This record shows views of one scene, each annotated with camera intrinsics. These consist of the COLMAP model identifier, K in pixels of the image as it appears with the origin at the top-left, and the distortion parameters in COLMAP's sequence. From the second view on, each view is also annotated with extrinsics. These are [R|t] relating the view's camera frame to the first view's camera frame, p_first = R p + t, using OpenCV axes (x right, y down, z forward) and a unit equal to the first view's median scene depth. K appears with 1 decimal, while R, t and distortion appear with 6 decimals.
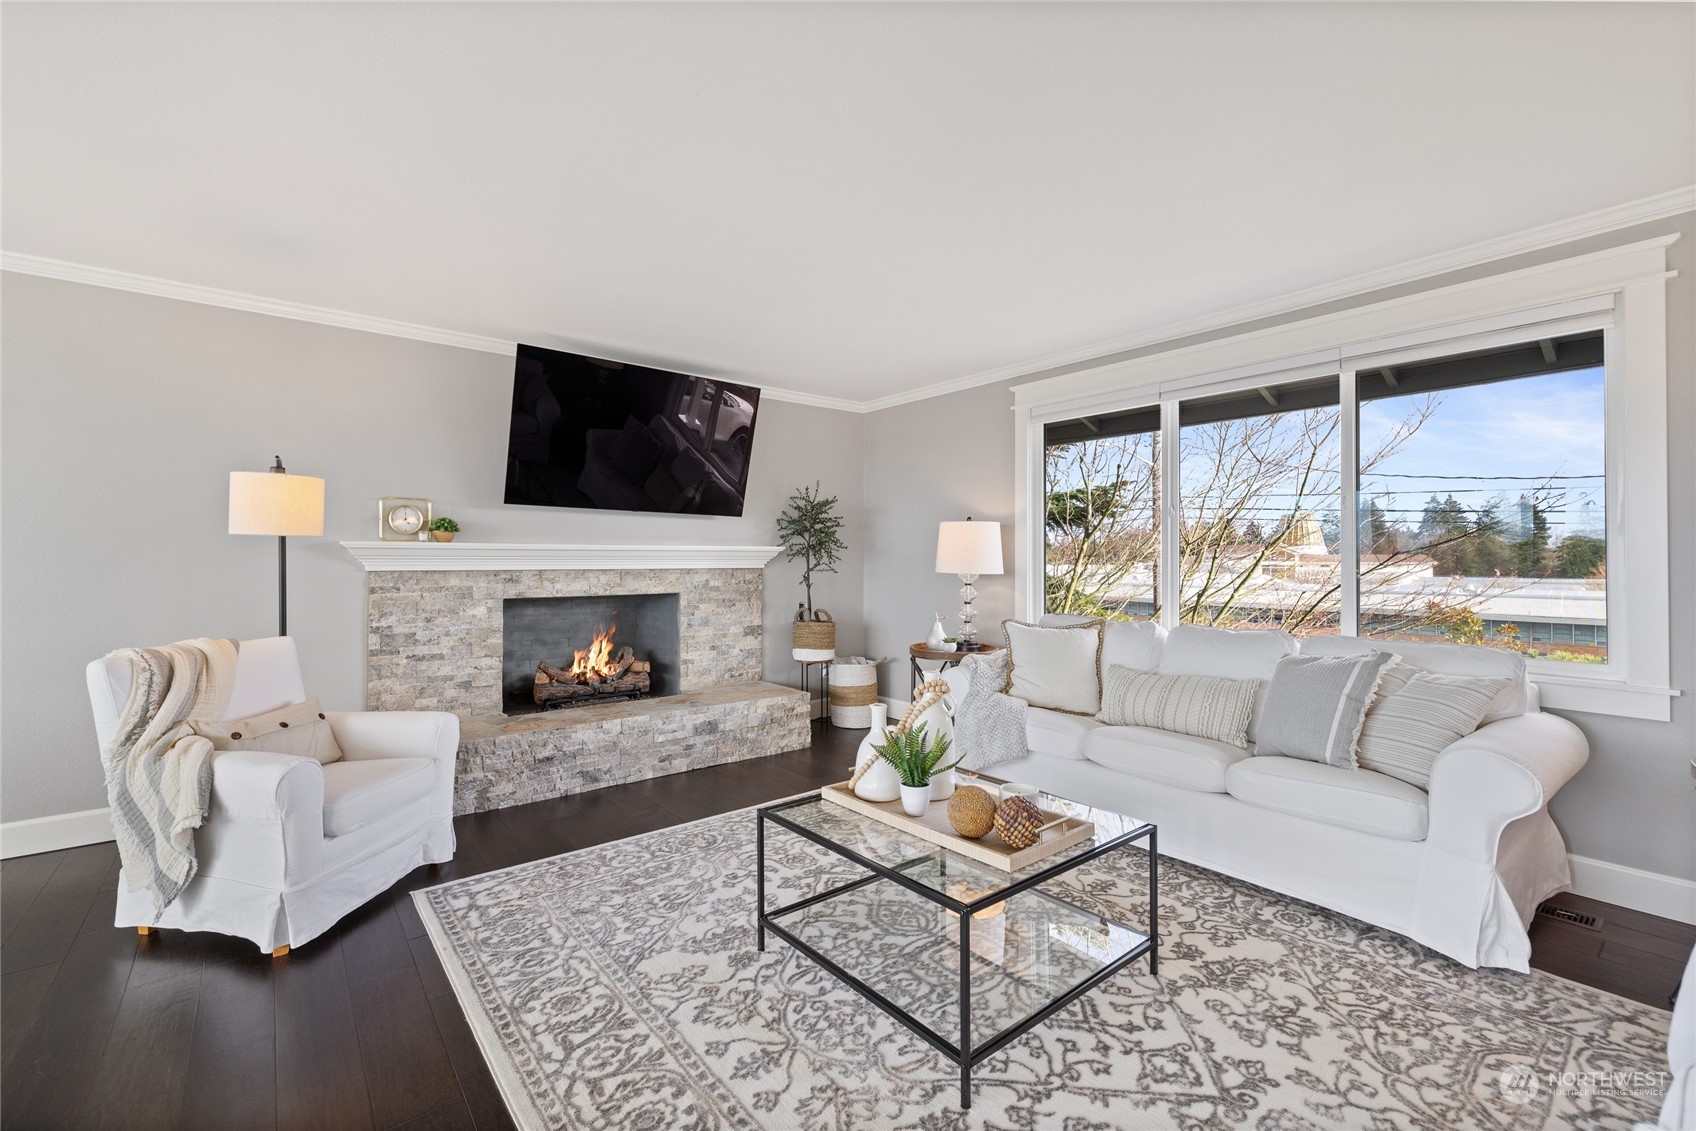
lens RADIAL K [[715.3, 0, 826.6], [0, 715.3, 554.9], [0, 0, 1]] dist [-0.001023, 0.000186]
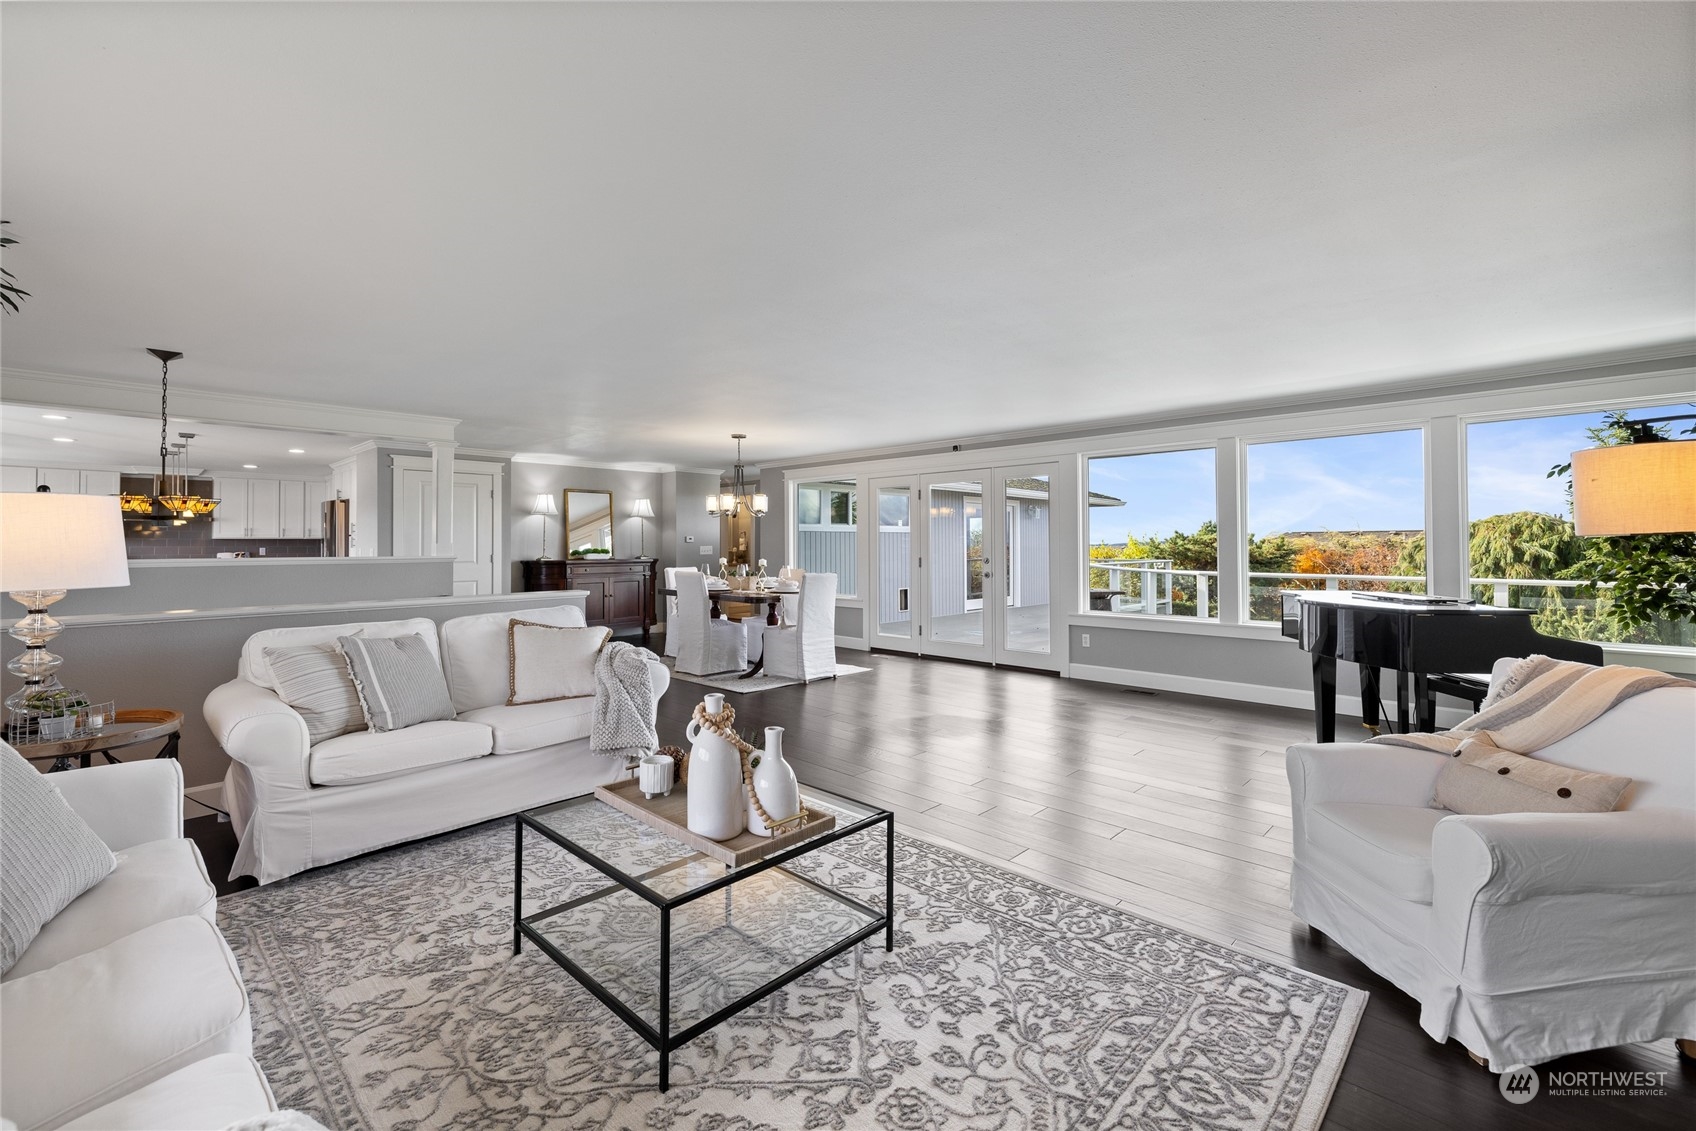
lens RADIAL K [[717.9, 0, 837.4], [0, 717.9, 561.9], [0, 0, 1]] dist [0.005252, 0.000438]
pose [[-0.990824, 0.004455, -0.135088, 0.069970], [0.002150, 0.999850, 0.017200, -0.011024], [0.135144, 0.016752, -0.990684, 1.186699]]
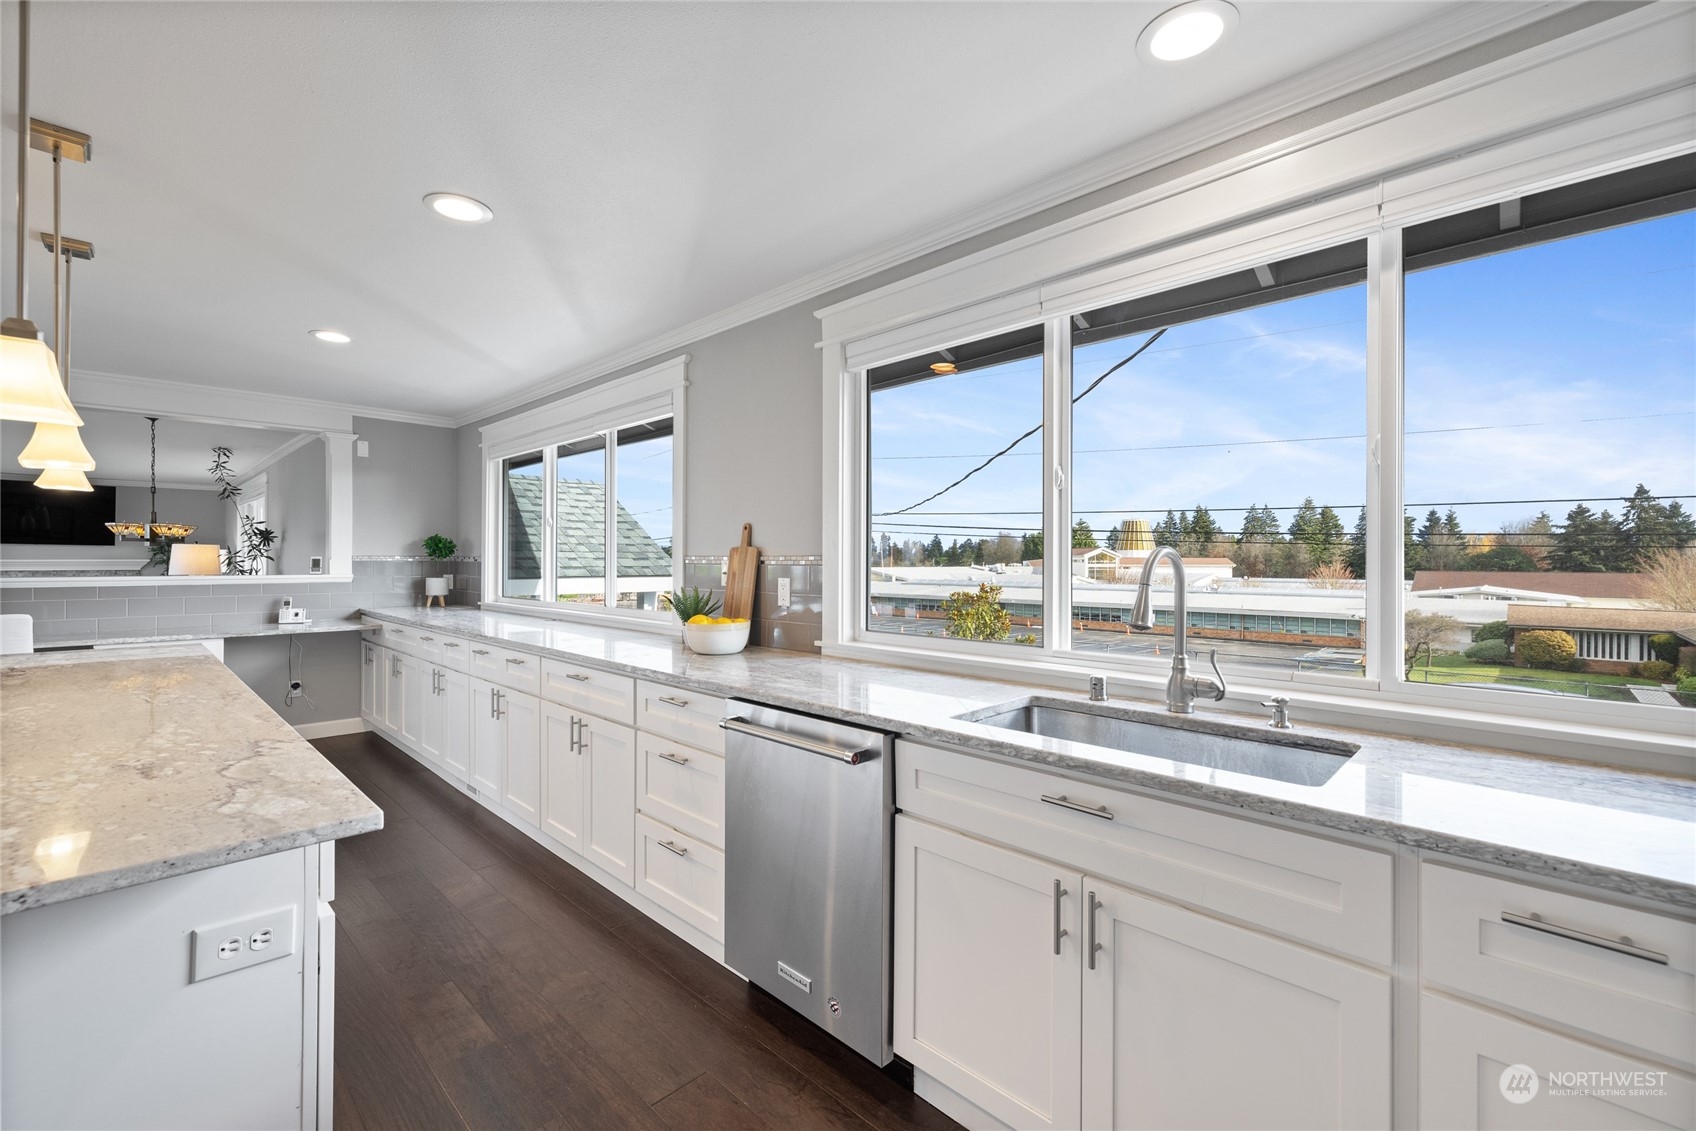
lens RADIAL K [[718.0, 0, 828.3], [0, 718.0, 558.9], [0, 0, 1]] dist [-0.002412, -0.000212]
pose [[0.993404, 0.002722, 0.114634, 2.236140], [-0.003192, 0.999987, 0.003915, -0.037622], [-0.114622, -0.004256, 0.993400, -1.722969]]
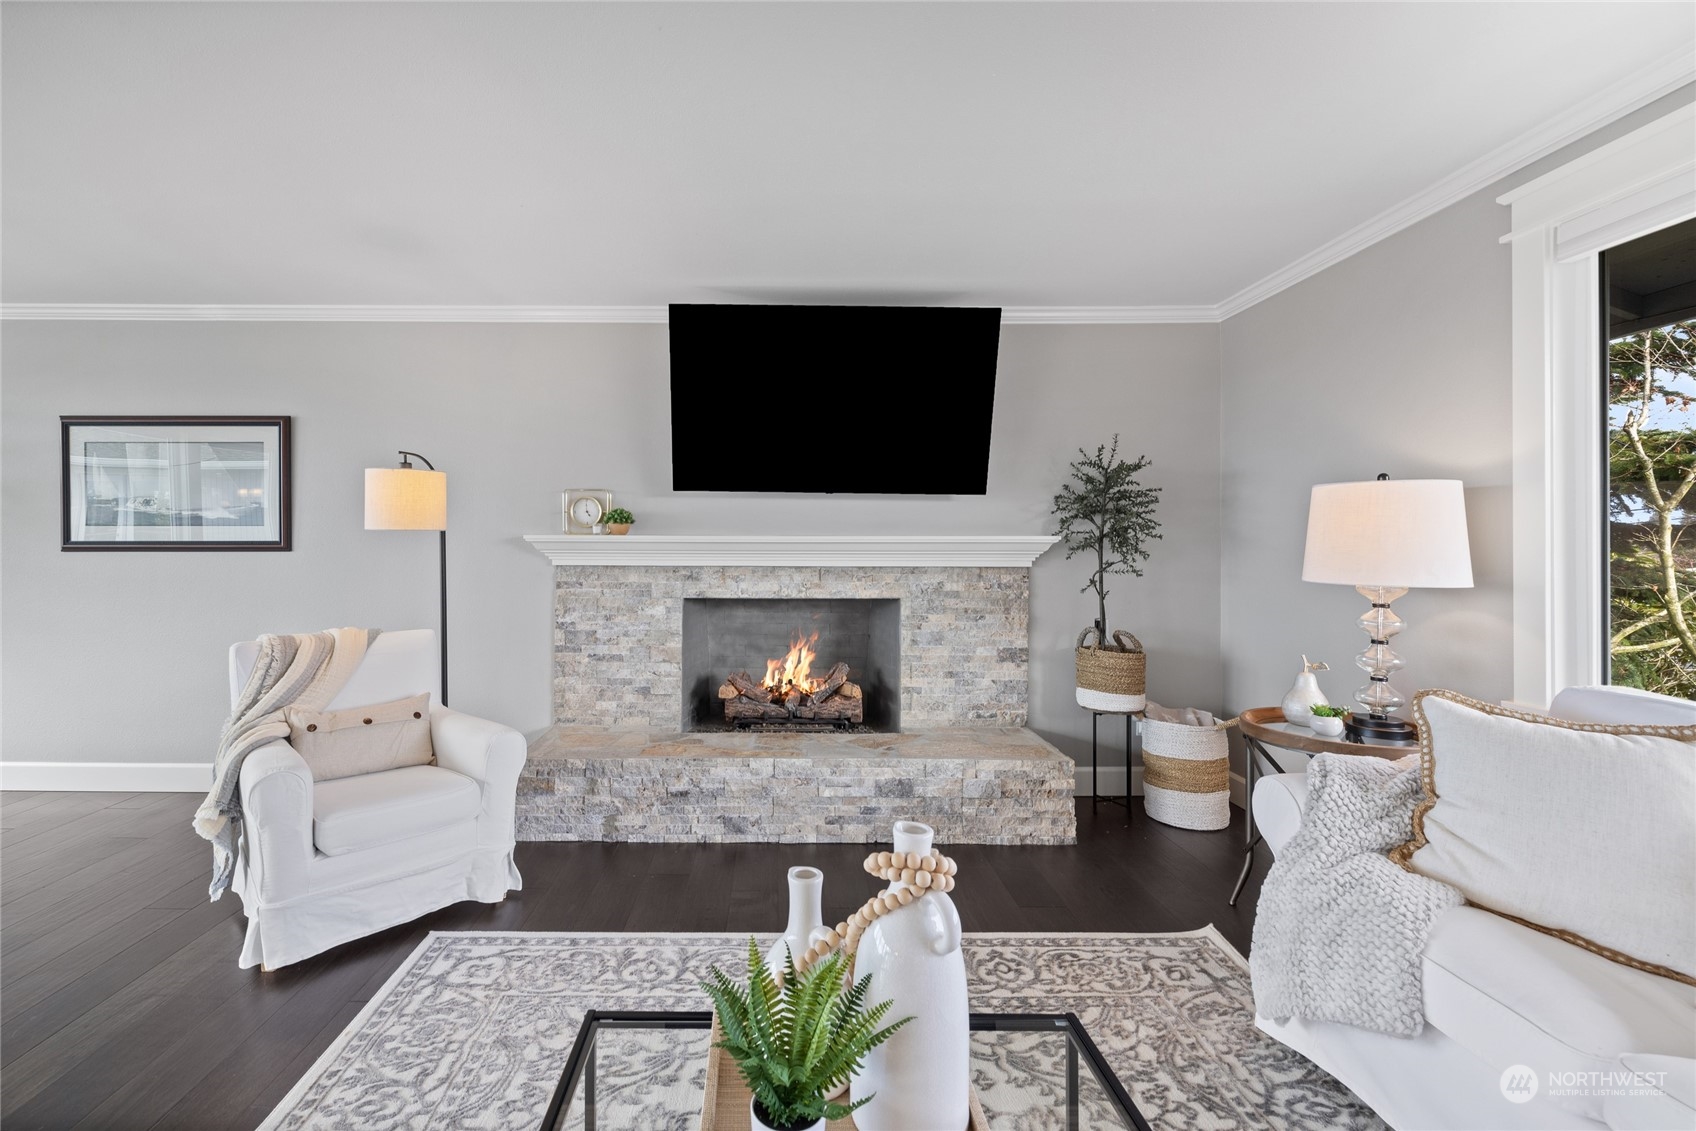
lens RADIAL K [[734.6, 0, 775.0], [0, 734.6, 546.2], [0, 0, 1]] dist [-0.000453, 0.000149]
pose [[0.785568, -0.003400, -0.618766, 0.218959], [0.001695, 0.999993, -0.003343, 0.000135], [0.618773, 0.001578, 0.785568, 0.384650]]
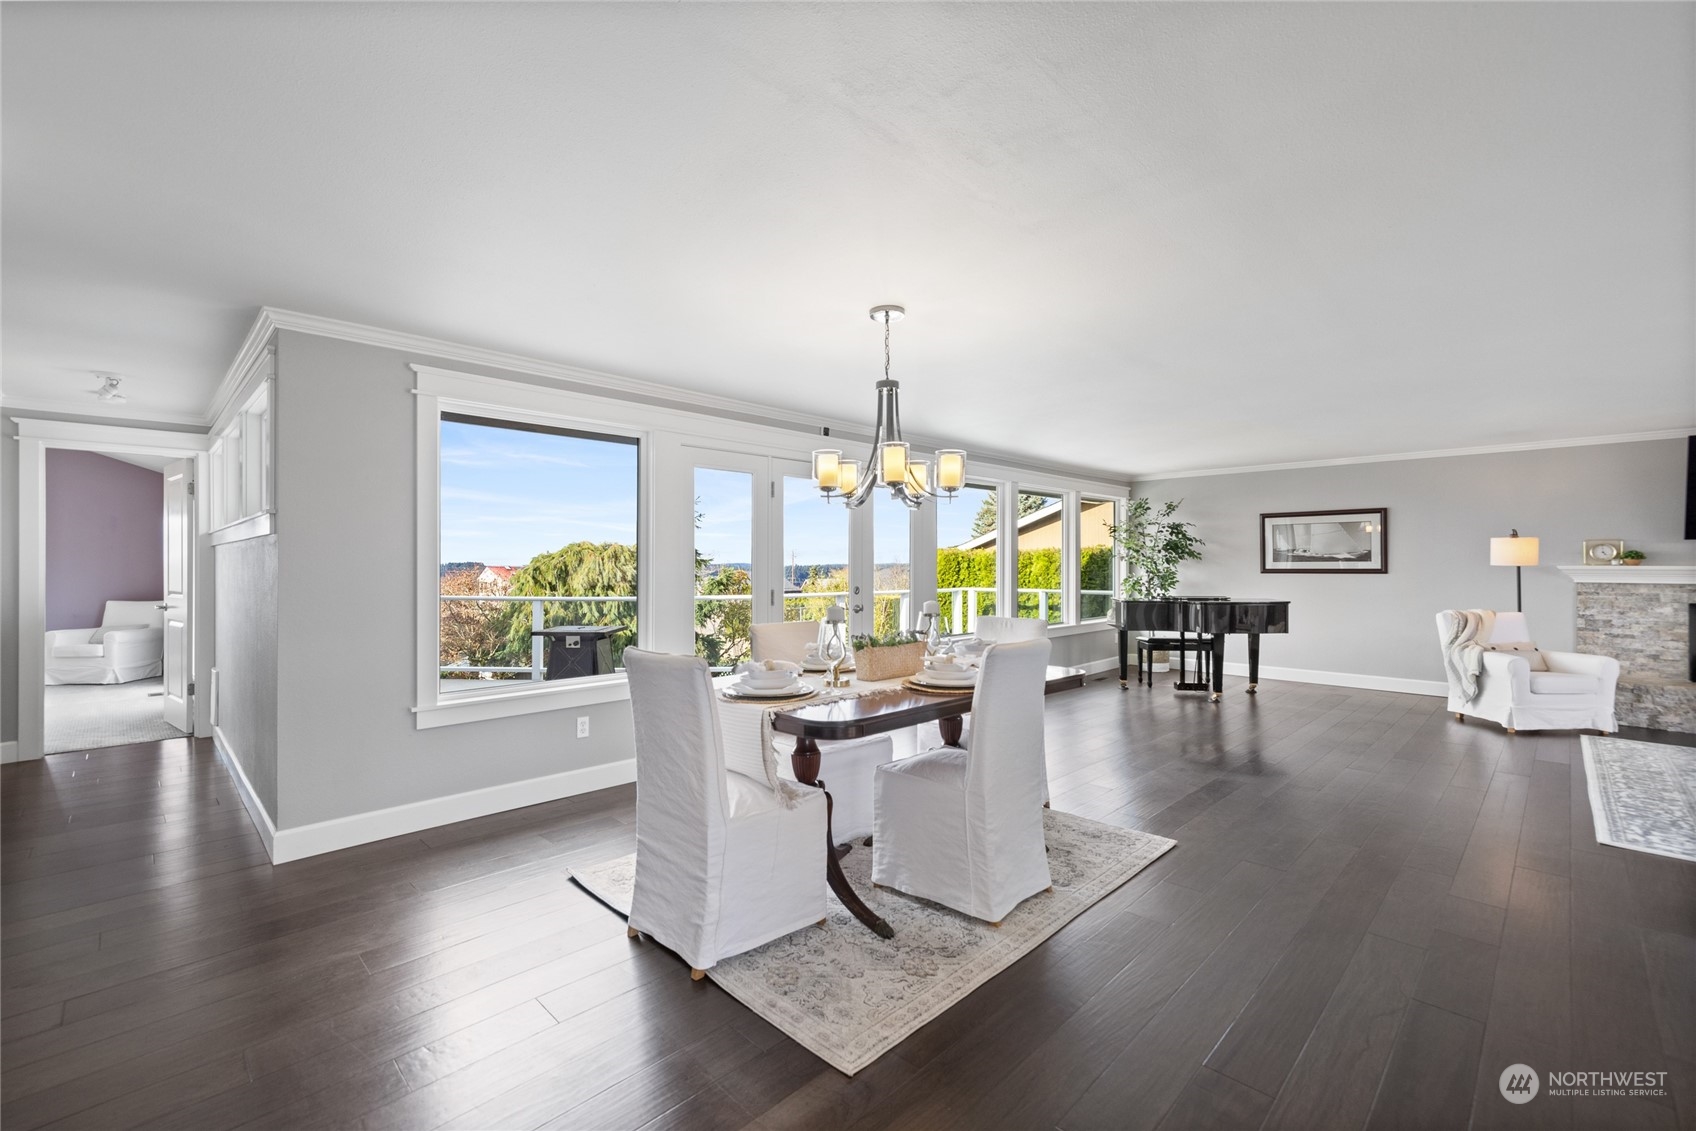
lens RADIAL K [[717.9, 0, 837.4], [0, 717.9, 561.9], [0, 0, 1]] dist [0.005252, 0.000438]
pose [[0.115572, -0.007768, -0.993269, 0.897318], [0.004603, 0.999963, -0.007284, -0.022729], [0.993288, -0.003730, 0.115603, -0.992572]]
